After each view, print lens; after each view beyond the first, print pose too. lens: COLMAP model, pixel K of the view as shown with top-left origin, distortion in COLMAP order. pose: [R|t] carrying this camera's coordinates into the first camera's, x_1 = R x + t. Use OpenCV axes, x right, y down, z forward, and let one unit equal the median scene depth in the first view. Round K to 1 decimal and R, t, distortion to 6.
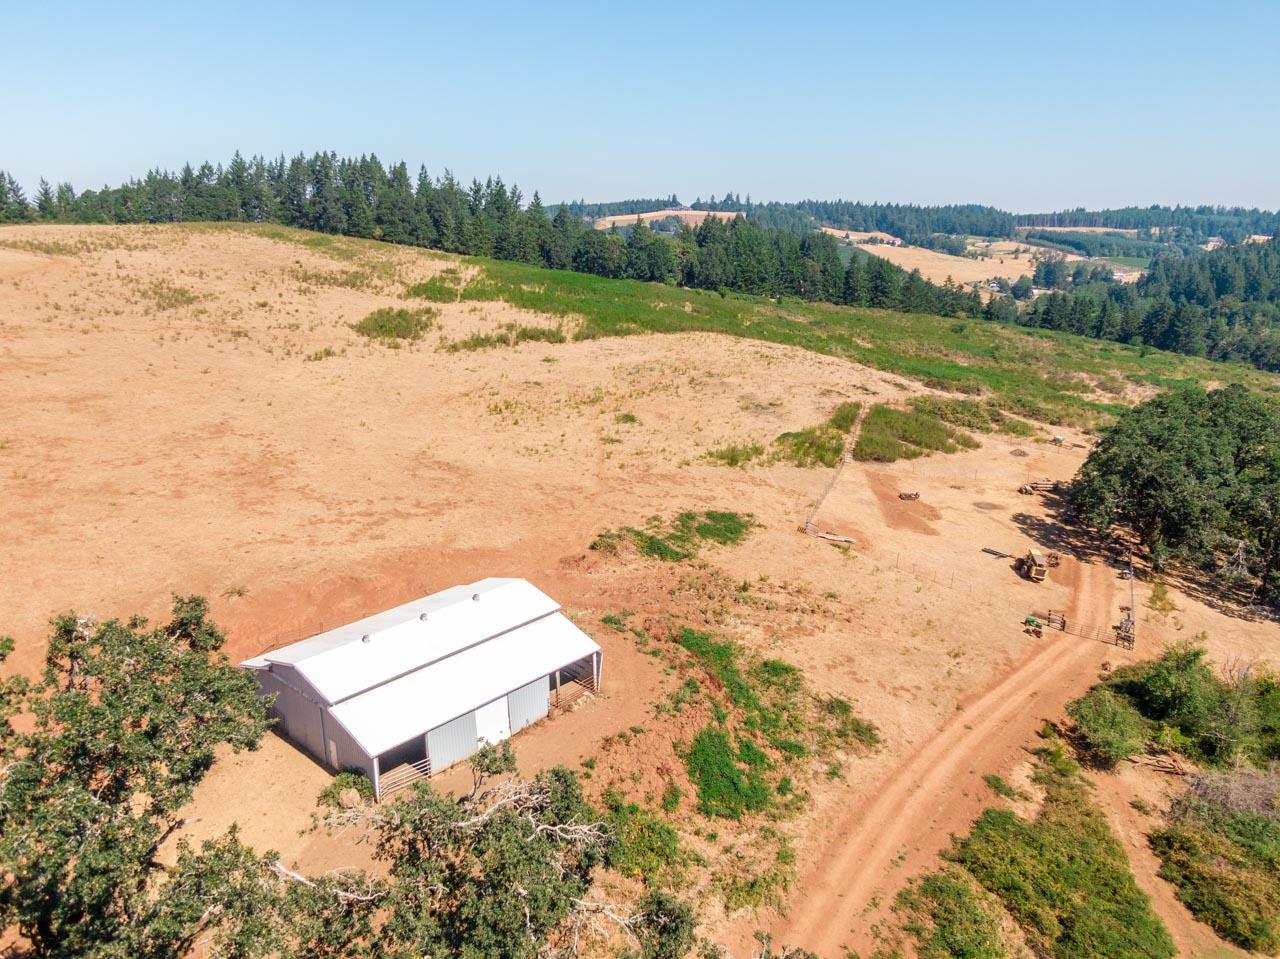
lens RADIAL K [[915.7, 0, 640.0], [0, 915.7, 479.5], [0, 0, 1]] dist [0.036354, -0.042986]
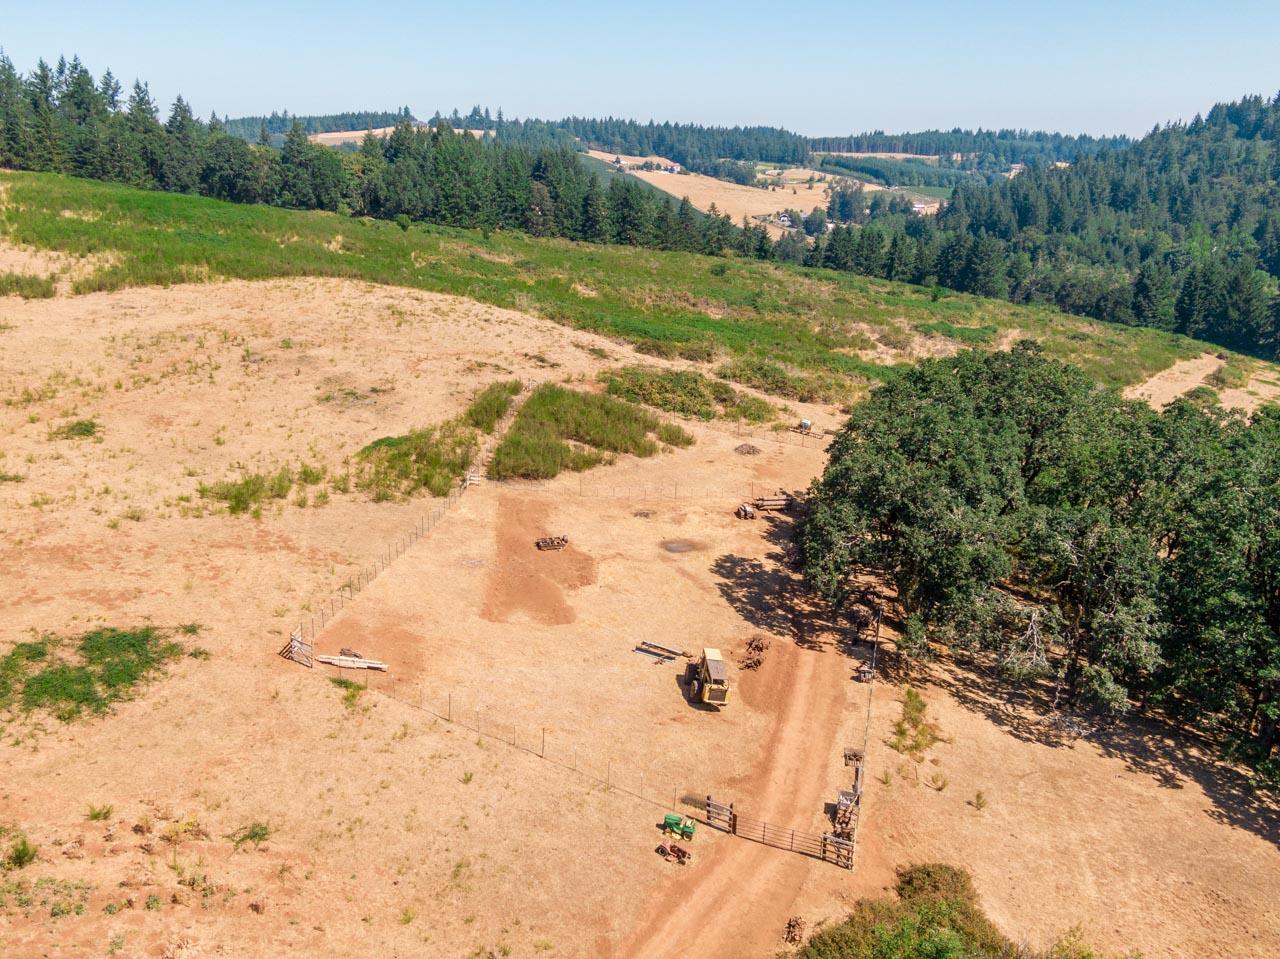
lens RADIAL K [[1092.4, 0, 640.0], [0, 1092.4, 479.5], [0, 0, 1]] dist [0.065667, -0.101177]
pose [[0.975344, -0.055937, 0.213481, 0.085221], [0.051305, 0.998313, 0.027177, -0.017344], [-0.214641, -0.015554, 0.976569, 0.120314]]
